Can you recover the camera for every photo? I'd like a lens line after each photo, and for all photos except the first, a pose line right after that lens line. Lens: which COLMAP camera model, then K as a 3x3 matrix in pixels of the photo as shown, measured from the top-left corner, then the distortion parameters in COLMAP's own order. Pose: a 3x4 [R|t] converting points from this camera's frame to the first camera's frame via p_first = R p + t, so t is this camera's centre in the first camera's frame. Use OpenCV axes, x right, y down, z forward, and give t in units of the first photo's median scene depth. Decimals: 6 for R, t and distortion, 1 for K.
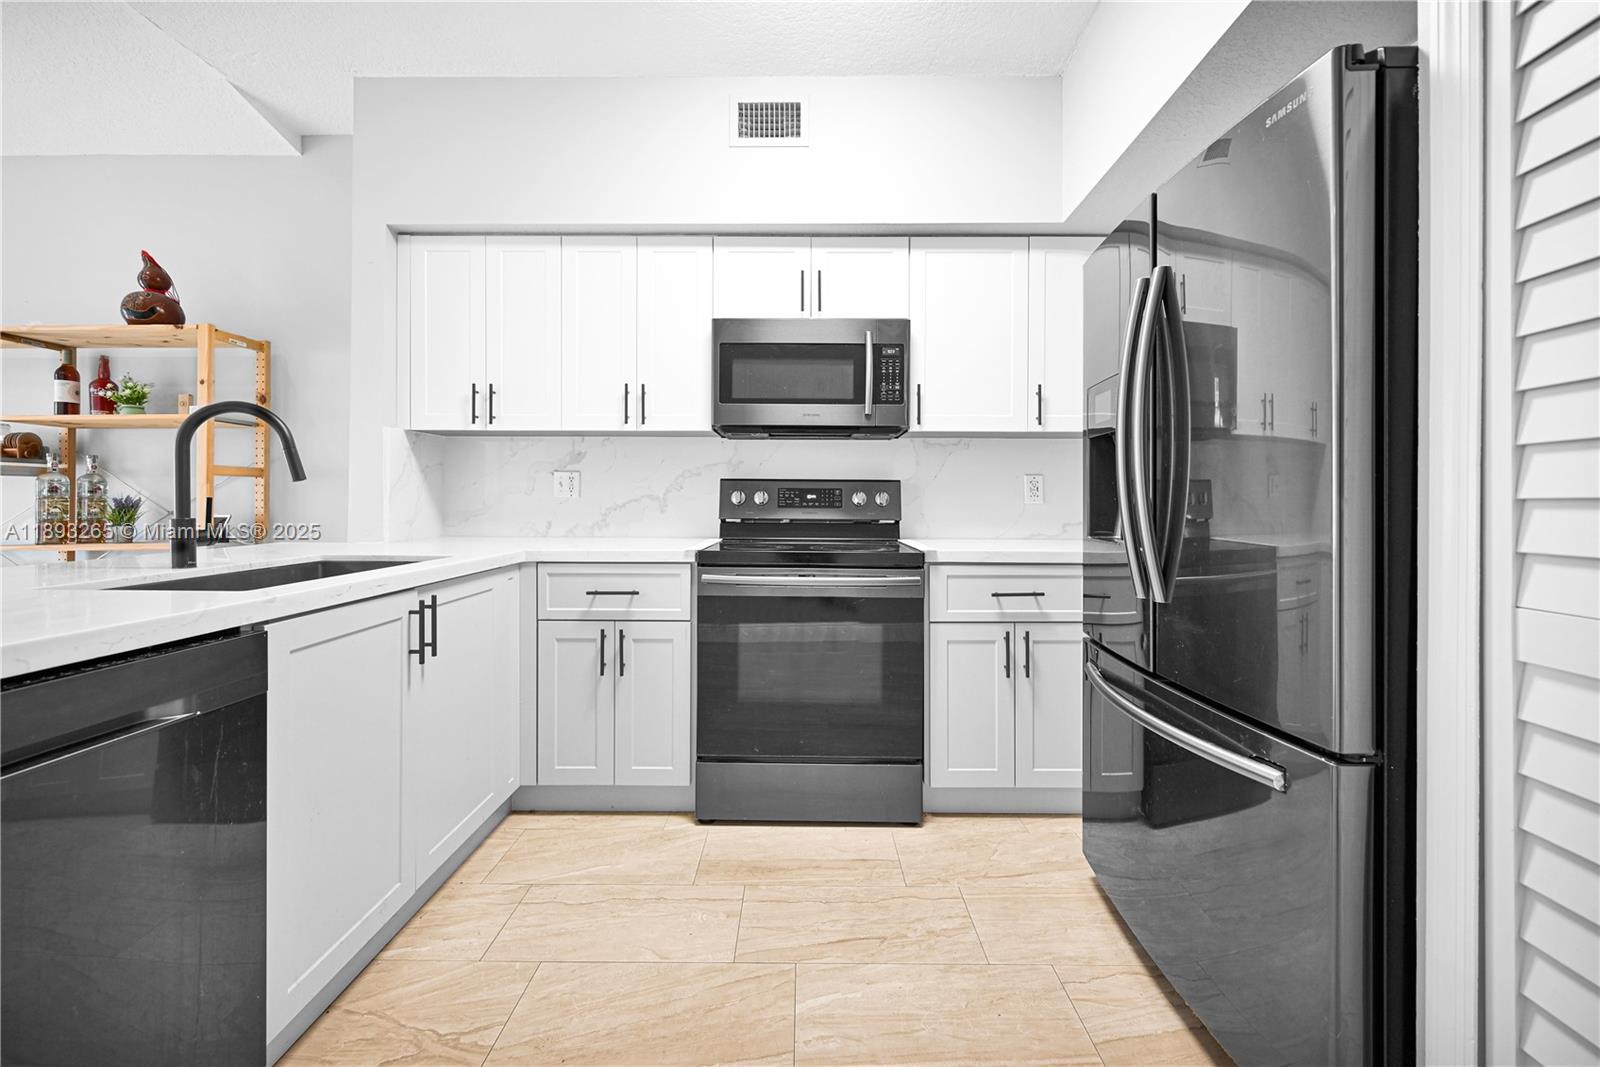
lens RADIAL K [[641.8, 0, 803.1], [0, 641.8, 506.8], [0, 0, 1]] dist [-0.000538, 0.000122]
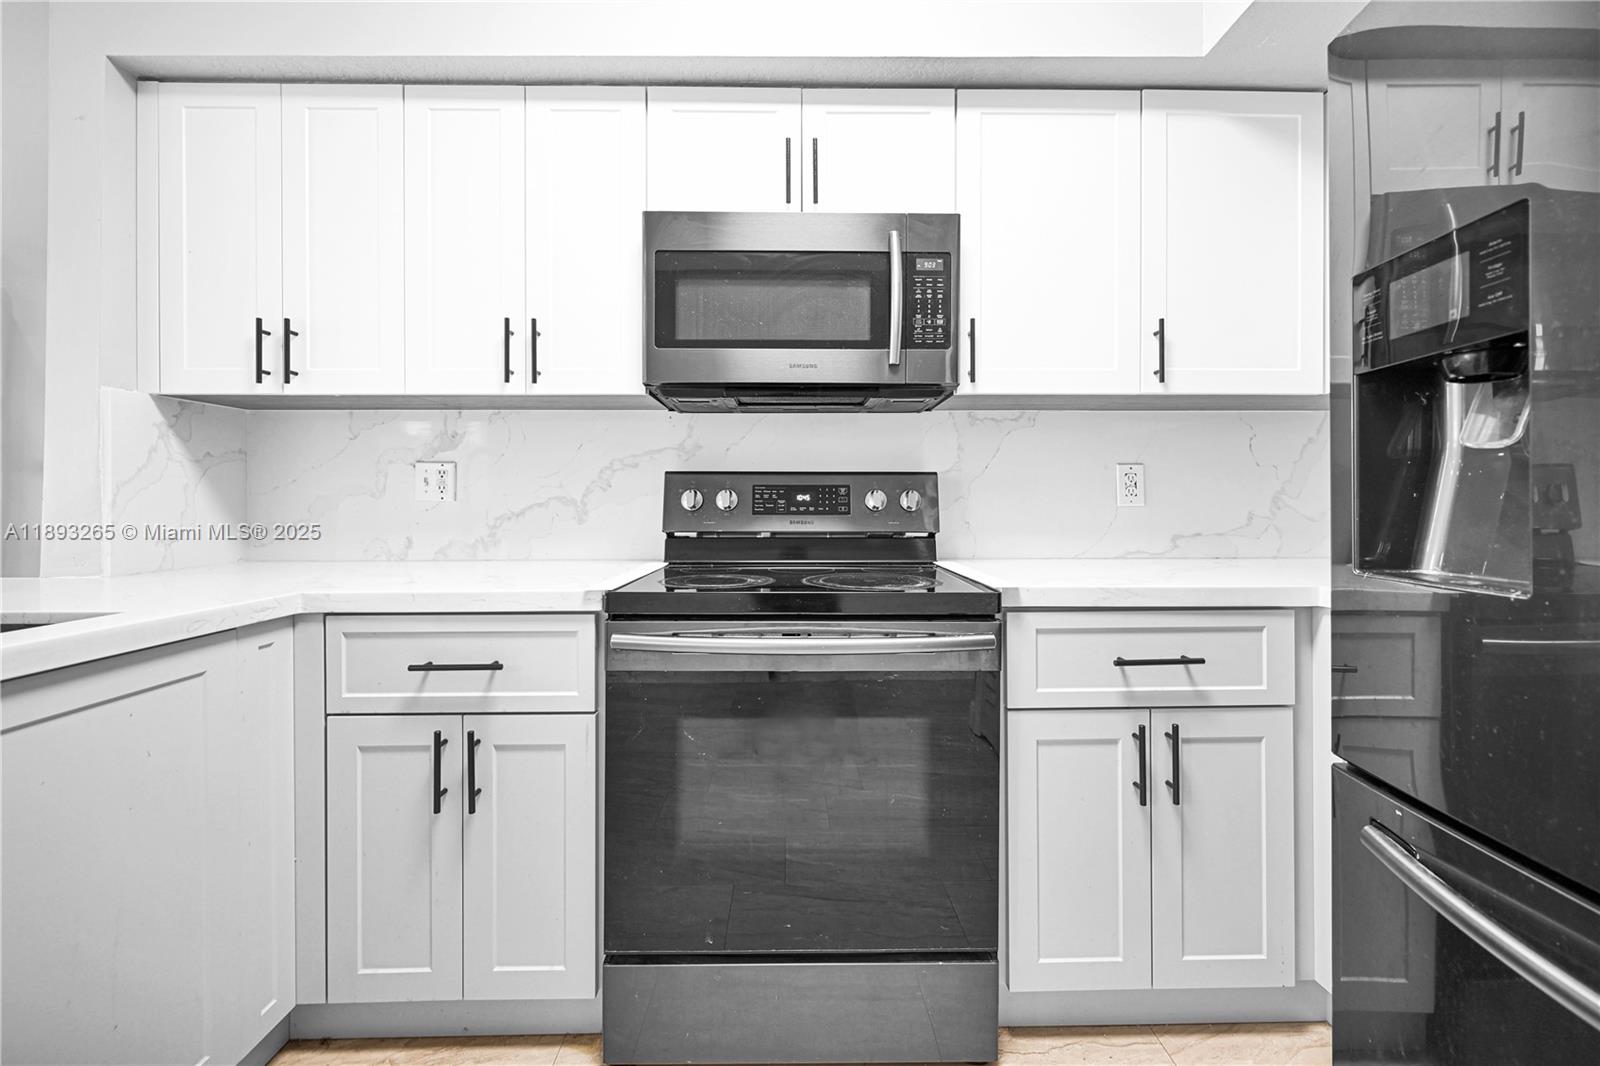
lens RADIAL K [[641.8, 0, 803.1], [0, 641.8, 506.3], [0, 0, 1]] dist [-0.000538, 0.000122]
pose [[0.999874, -0.005375, 0.014916, 0.002863], [0.005505, 0.999947, -0.008725, -0.001445], [-0.014868, 0.008806, 0.999851, 0.375471]]
